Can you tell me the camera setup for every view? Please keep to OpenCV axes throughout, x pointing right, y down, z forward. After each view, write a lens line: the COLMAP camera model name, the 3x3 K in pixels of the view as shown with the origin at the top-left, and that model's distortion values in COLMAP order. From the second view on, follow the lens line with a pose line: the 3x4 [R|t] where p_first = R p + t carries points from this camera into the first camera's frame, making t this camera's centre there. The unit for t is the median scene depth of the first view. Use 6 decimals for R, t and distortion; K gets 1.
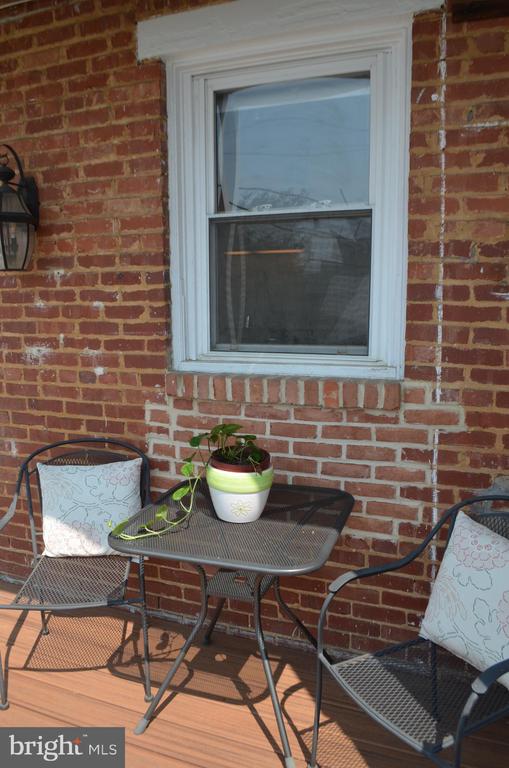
lens RADIAL K [[602.2, 0, 255.6], [0, 602.2, 387.1], [0, 0, 1]] dist [-0.081727, 0.004569]
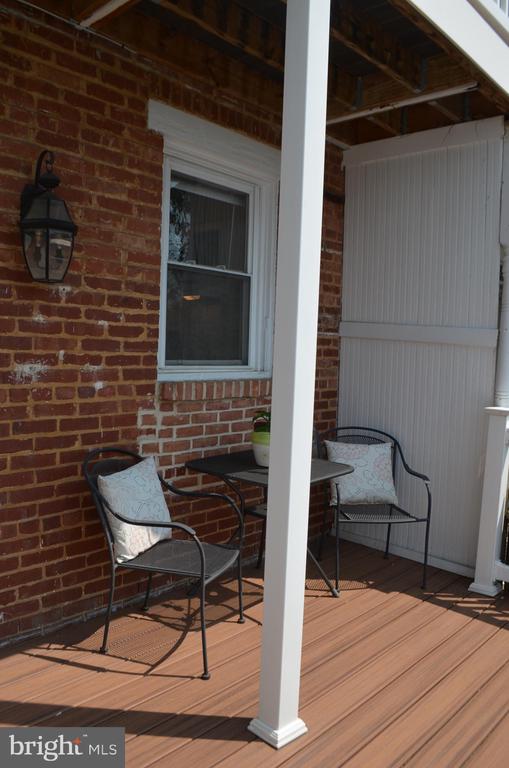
lens RADIAL K [[602.2, 0, 256.3], [0, 602.2, 382.9], [0, 0, 1]] dist [-0.081727, 0.004569]
pose [[0.348192, -0.031631, 0.936890, -1.200197], [0.111083, 0.993781, -0.007732, 0.008547], [-0.930819, 0.106764, 0.349540, 0.377123]]
